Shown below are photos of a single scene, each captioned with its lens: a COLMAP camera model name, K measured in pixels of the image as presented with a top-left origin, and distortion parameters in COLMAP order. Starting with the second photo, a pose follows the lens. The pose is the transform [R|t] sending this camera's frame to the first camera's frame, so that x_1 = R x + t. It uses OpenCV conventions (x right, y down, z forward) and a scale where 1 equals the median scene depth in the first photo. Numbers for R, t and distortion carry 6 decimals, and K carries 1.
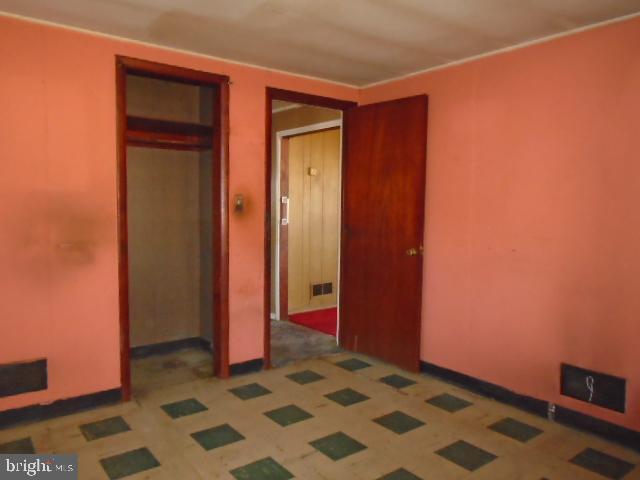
lens RADIAL K [[494.9, 0, 320.1], [0, 494.9, 239.5], [0, 0, 1]] dist [0.002433, -0.000780]
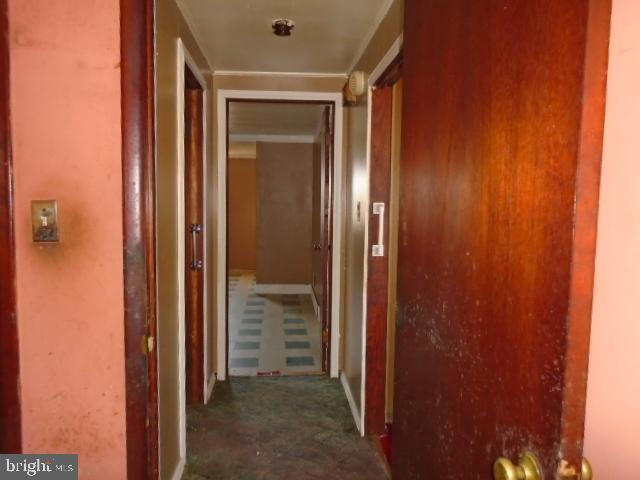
lens RADIAL K [[494.9, 0, 319.6], [0, 494.9, 240.0], [0, 0, 1]] dist [0.002433, -0.000780]
pose [[0.839194, 0.047776, -0.541729, 0.154977], [-0.045474, 0.998810, 0.017642, -0.053564], [0.541927, 0.009829, 0.840368, 0.543063]]
